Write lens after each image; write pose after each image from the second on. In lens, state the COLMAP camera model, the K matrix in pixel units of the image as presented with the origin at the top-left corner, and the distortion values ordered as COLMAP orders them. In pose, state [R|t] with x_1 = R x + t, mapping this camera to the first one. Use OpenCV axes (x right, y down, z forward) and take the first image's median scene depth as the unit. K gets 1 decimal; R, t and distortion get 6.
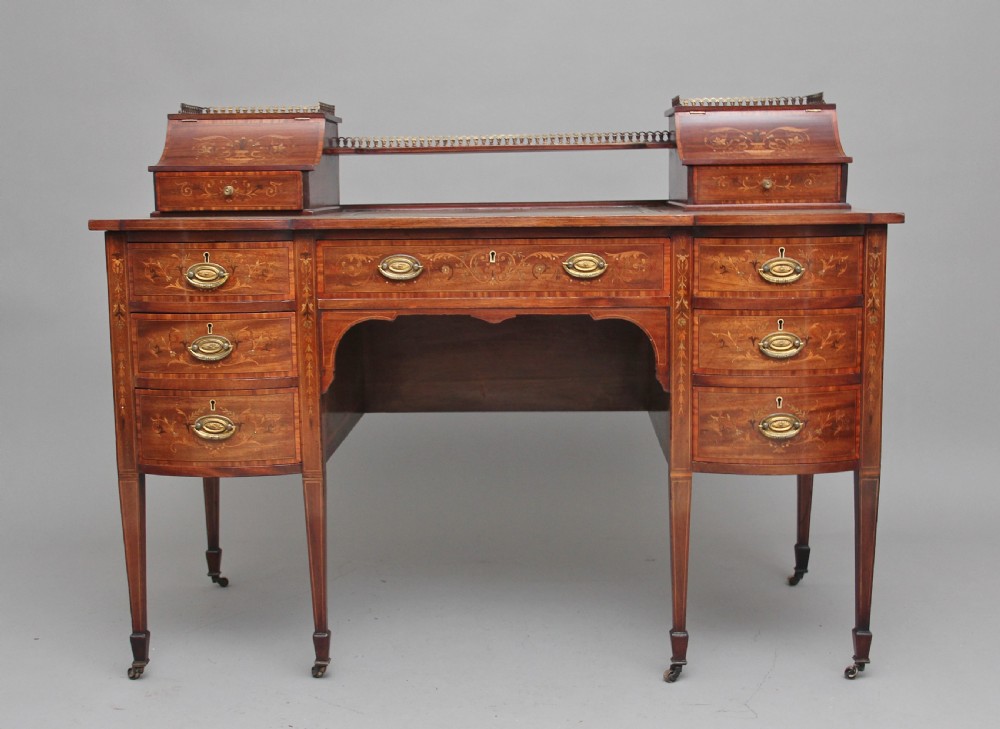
lens RADIAL K [[1388.1, 0, 517.7], [0, 1388.1, 428.8], [0, 0, 1]] dist [-0.046150, 0.010076]
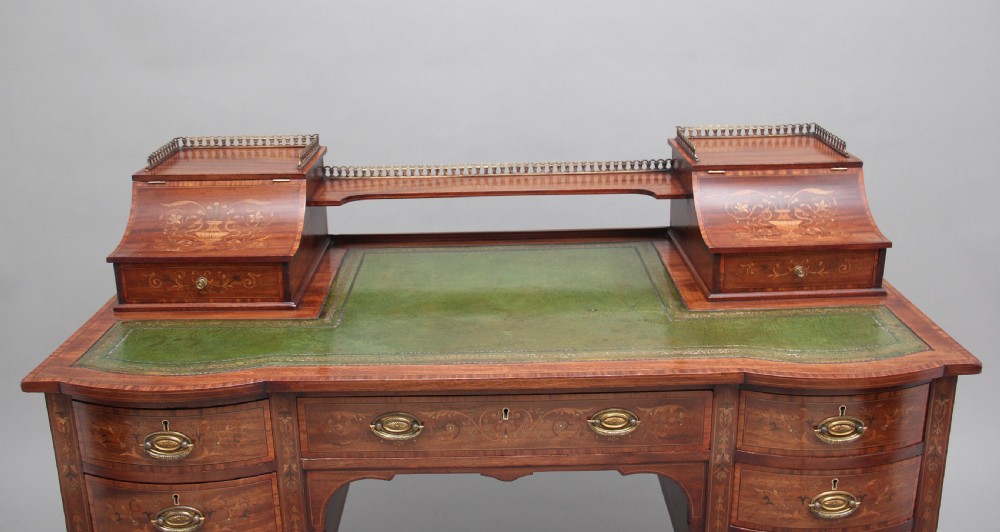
lens RADIAL K [[929.3, 0, 516.5], [0, 929.3, 209.2], [0, 0, 1]] dist [-0.124334, 0.162802]
pose [[0.998587, -0.015112, 0.050943, -0.038206], [0.009113, 0.993208, 0.115994, -0.312930], [-0.052349, -0.115366, 0.991943, 0.450306]]
